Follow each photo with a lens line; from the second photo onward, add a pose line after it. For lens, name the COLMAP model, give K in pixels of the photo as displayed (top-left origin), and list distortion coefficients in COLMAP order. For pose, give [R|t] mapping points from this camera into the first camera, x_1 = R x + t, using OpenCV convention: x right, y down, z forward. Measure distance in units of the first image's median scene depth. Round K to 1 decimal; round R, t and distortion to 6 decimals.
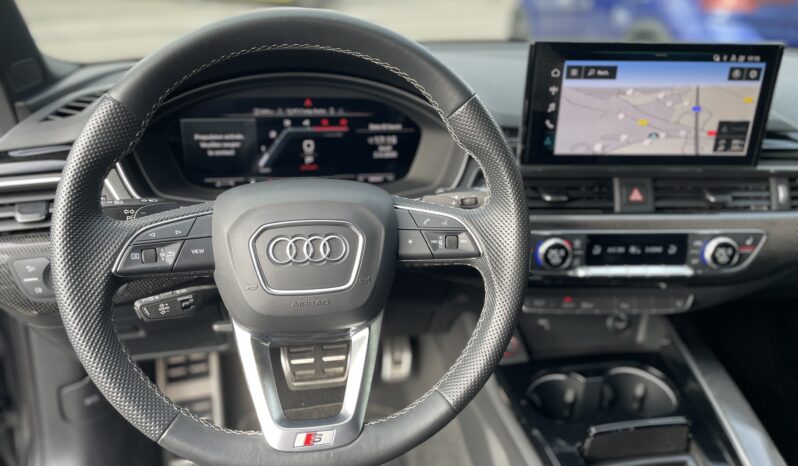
lens RADIAL K [[606.0, 0, 399.0], [0, 606.0, 233.0], [0, 0, 1]] dist [0.076703, -0.116964]
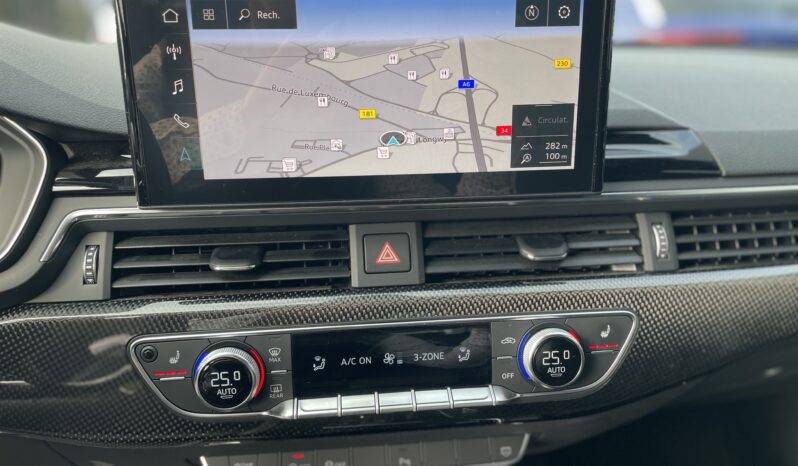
lens RADIAL K [[606.0, 0, 399.0], [0, 606.0, 233.0], [0, 0, 1]] dist [0.076703, -0.116964]
pose [[0.998228, -0.043486, 0.040616, 0.381317], [0.048160, 0.991332, -0.122237, -0.015759], [-0.034948, 0.123976, 0.991670, 0.479436]]
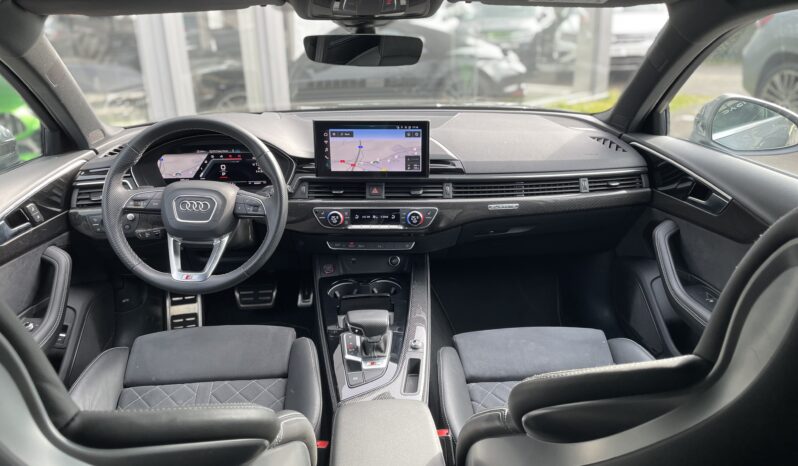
lens RADIAL K [[606.0, 0, 399.0], [0, 606.0, 233.0], [0, 0, 1]] dist [0.076703, -0.116964]
pose [[0.996463, 0.004859, -0.083896, 0.651128], [-0.007478, 0.999494, -0.030926, 0.148150], [0.083704, 0.031444, 0.995994, -1.067578]]
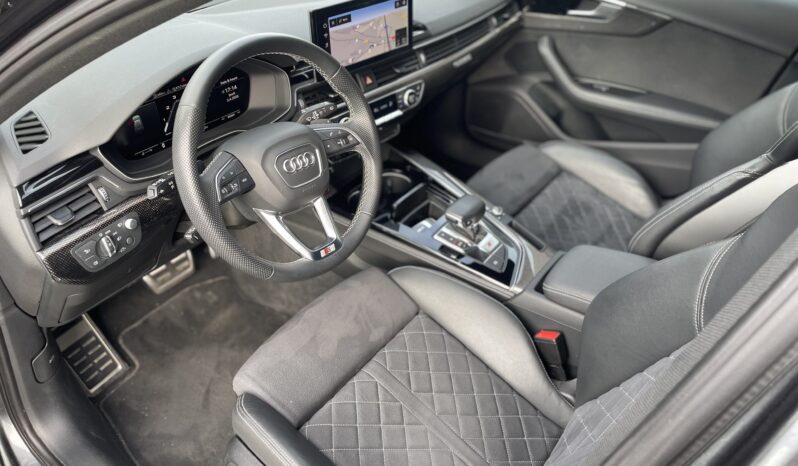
lens RADIAL K [[606.0, 0, 399.0], [0, 606.0, 233.0], [0, 0, 1]] dist [0.076703, -0.116964]
pose [[0.721399, -0.416692, 0.553128, -0.745297], [0.279177, 0.905928, 0.318362, -0.204054], [-0.633753, -0.075245, 0.769867, -0.488755]]
